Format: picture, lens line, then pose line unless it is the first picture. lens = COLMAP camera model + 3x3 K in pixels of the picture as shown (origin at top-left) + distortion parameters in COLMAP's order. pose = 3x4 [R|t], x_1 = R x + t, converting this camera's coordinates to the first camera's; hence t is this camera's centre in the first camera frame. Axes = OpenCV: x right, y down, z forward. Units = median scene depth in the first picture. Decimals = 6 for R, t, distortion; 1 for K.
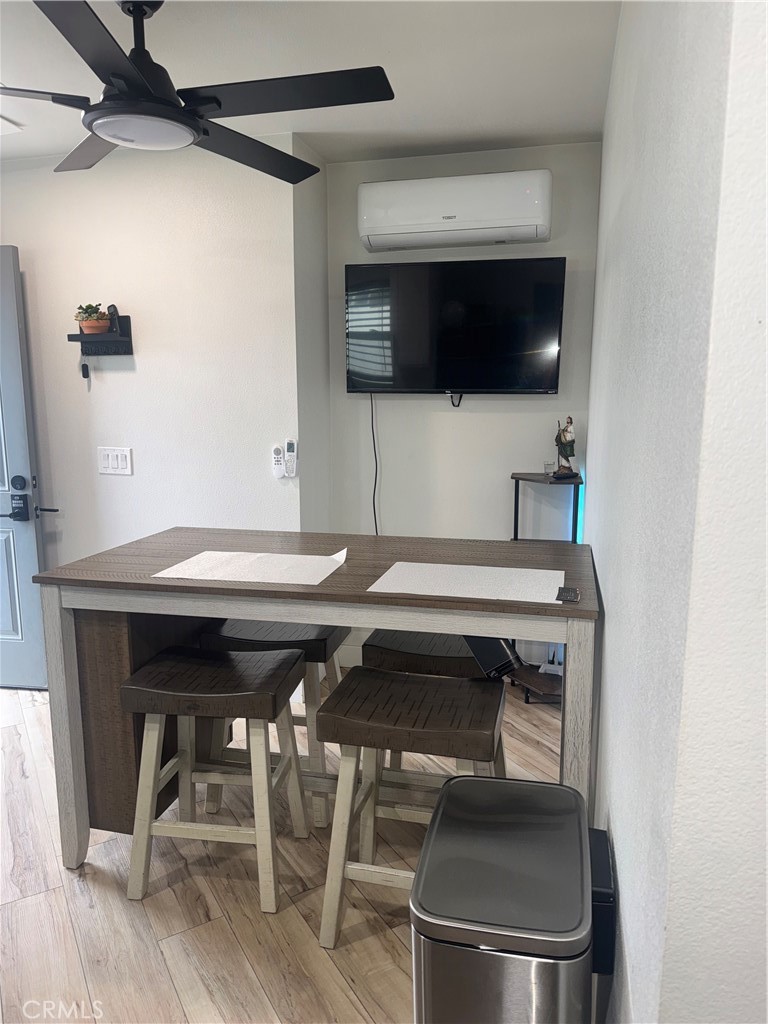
lens RADIAL K [[709.8, 0, 390.2], [0, 709.8, 513.1], [0, 0, 1]] dist [0.044730, -0.056682]
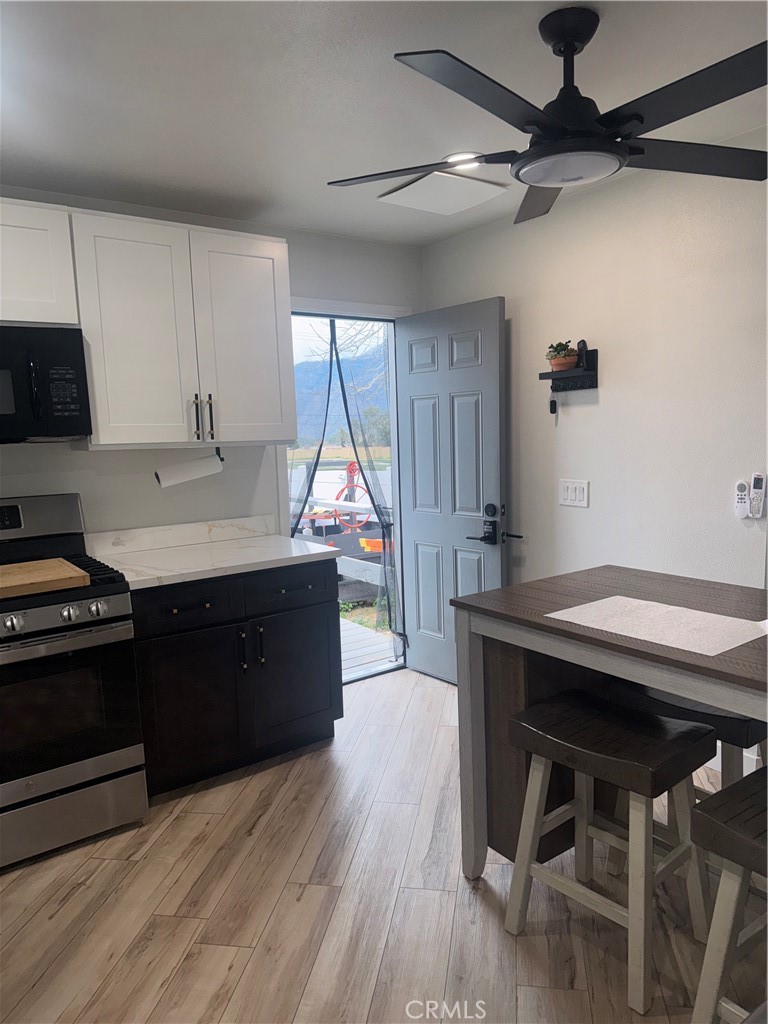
lens RADIAL K [[709.8, 0, 390.1], [0, 709.8, 526.4], [0, 0, 1]] dist [0.044730, -0.056682]
pose [[0.766259, 0.060494, -0.639677, 0.115121], [-0.071124, 0.997426, 0.009127, -0.026767], [0.638583, 0.038502, 0.768589, 0.087247]]
